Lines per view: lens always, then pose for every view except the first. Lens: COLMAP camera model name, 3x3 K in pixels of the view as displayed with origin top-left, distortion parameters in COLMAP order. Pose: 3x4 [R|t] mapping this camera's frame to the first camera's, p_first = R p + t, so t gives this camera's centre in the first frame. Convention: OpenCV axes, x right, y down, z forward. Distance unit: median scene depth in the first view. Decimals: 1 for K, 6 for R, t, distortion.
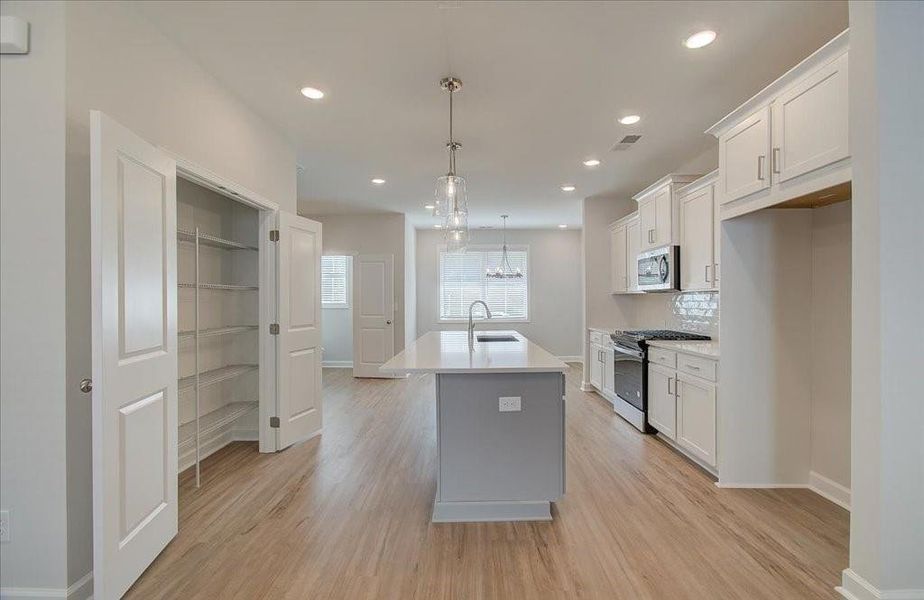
lens RADIAL K [[403.9, 0, 466.3], [0, 403.9, 300.1], [0, 0, 1]] dist [-0.009636, 0.002592]
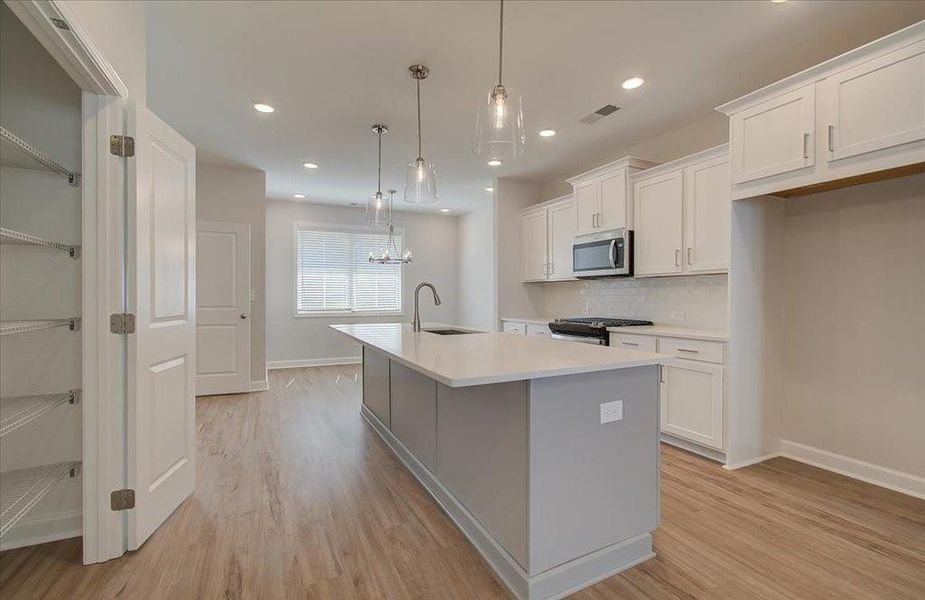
lens RADIAL K [[404.3, 0, 467.2], [0, 404.3, 299.7], [0, 0, 1]] dist [-0.009636, 0.002592]
pose [[0.892705, 0.003146, 0.450631, -0.307759], [-0.005723, 0.999974, 0.004355, 0.035992], [-0.450606, -0.006467, 0.892699, 0.319437]]
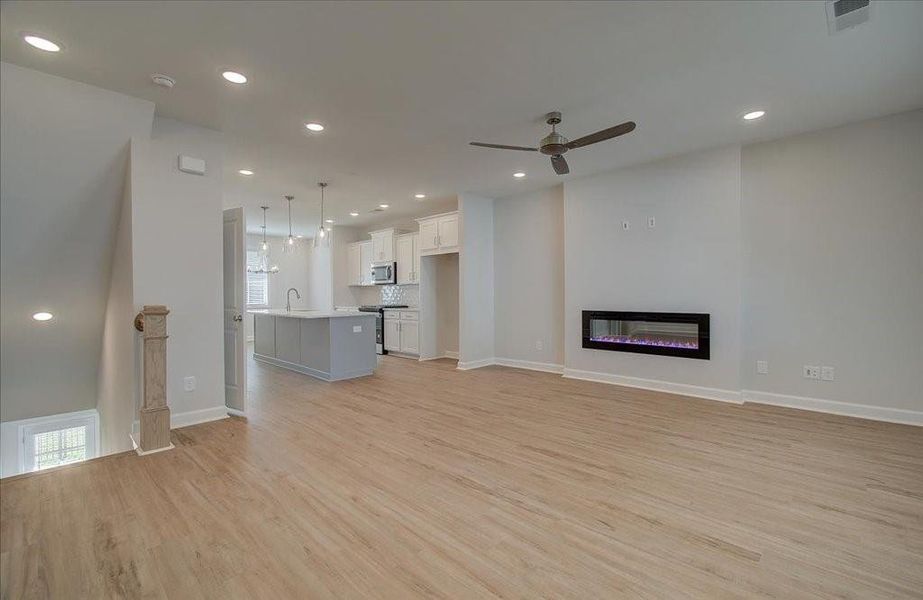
lens RADIAL K [[412.5, 0, 460.6], [0, 412.5, 292.7], [0, 0, 1]] dist [-0.017265, 0.003091]
pose [[0.695416, 0.003768, 0.718597, -0.836608], [0.001324, 0.999978, -0.006525, 0.039687], [-0.718606, 0.005489, 0.695396, -0.782789]]
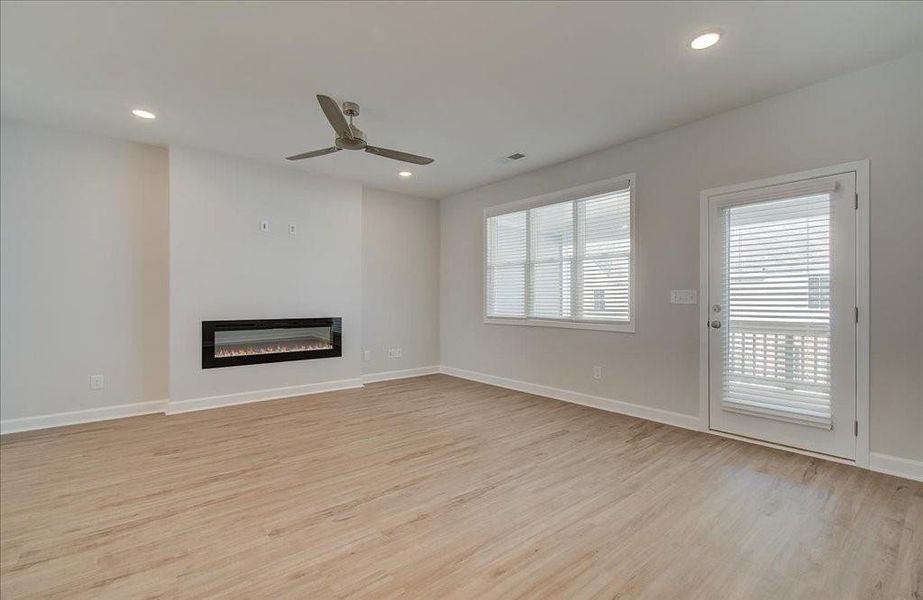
lens RADIAL K [[403.4, 0, 474.3], [0, 403.4, 301.1], [0, 0, 1]] dist [-0.009636, 0.002592]
pose [[-0.661298, 0.003244, 0.750116, -0.822517], [0.000428, 0.999992, -0.003947, 0.043165], [-0.750123, -0.002289, -0.661294, 0.165688]]
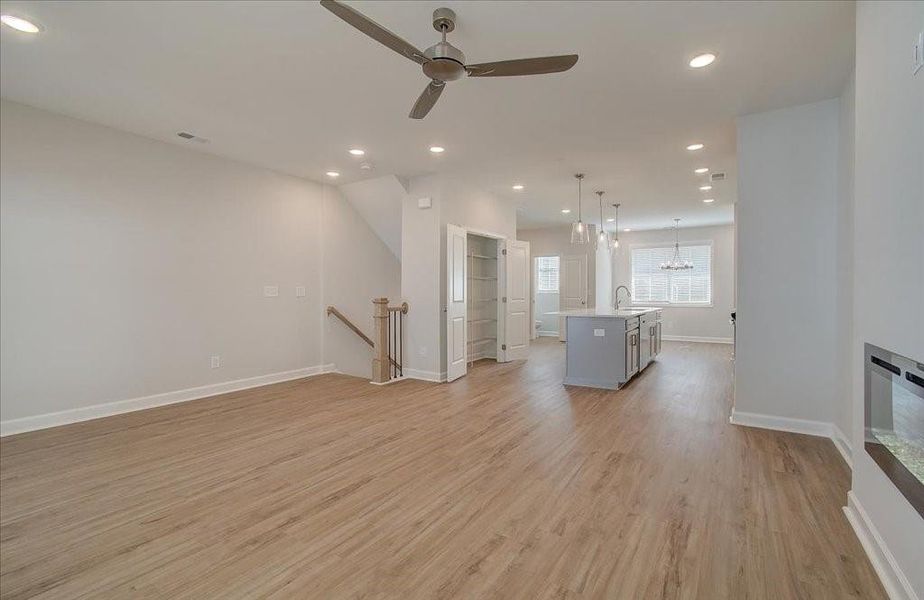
lens RADIAL K [[403.9, 0, 472.9], [0, 403.9, 295.3], [0, 0, 1]] dist [-0.009636, 0.002592]
pose [[0.846644, 0.012351, -0.532016, 0.455525], [-0.006447, 0.999895, 0.012953, 0.025033], [0.532120, -0.007537, 0.846635, -0.771870]]
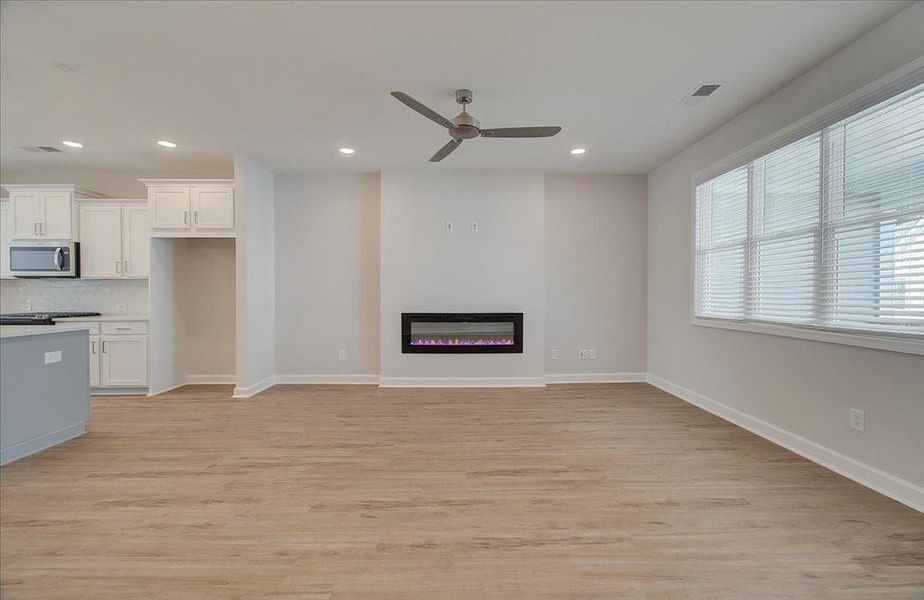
lens RADIAL K [[403.9, 0, 471.1], [0, 403.9, 303.1], [0, 0, 1]] dist [-0.009636, 0.002592]
pose [[-0.024539, -0.014953, 0.999587, -0.840618], [-0.000852, 0.999888, 0.014936, 0.039682], [-0.999699, -0.000485, -0.024549, -0.229846]]
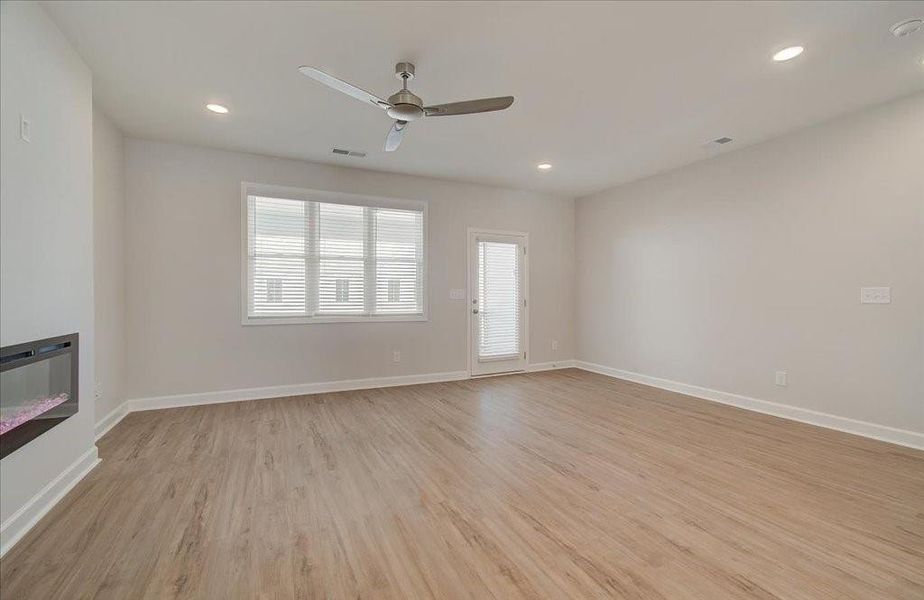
lens RADIAL K [[403.9, 0, 466.4], [0, 403.9, 296.2], [0, 0, 1]] dist [-0.009636, 0.002592]
pose [[-0.892946, 0.006399, -0.450118, 0.313179], [0.006563, 0.999978, 0.001197, 0.033924], [0.450115, -0.001886, -0.892969, 0.526579]]
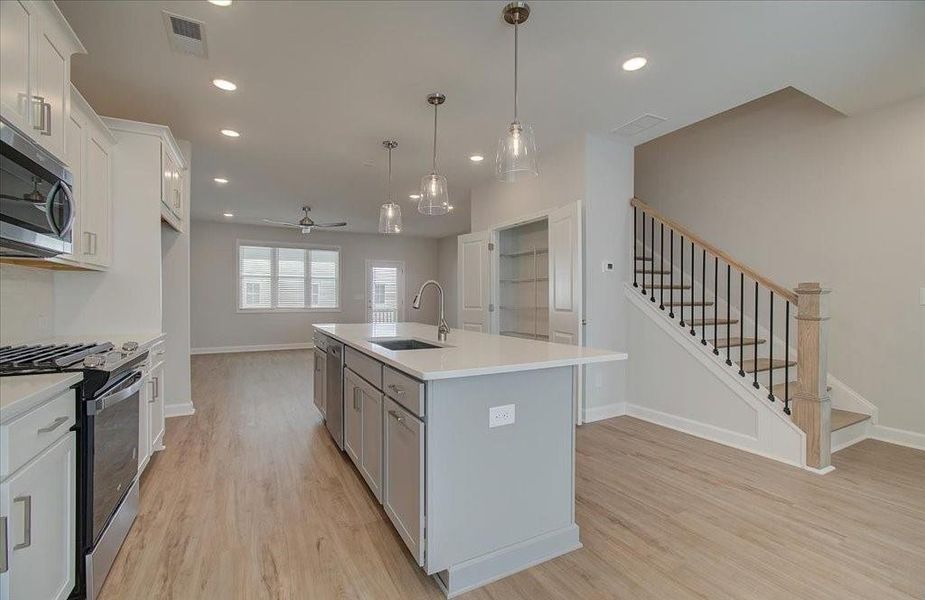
lens RADIAL K [[404.3, 0, 473.1], [0, 404.3, 300.1], [0, 0, 1]] dist [-0.009636, 0.002592]
pose [[-0.869126, 0.006874, -0.494543, 0.336100], [0.003382, 0.999963, 0.007954, 0.030235], [0.494579, 0.005240, -0.869117, 1.896917]]
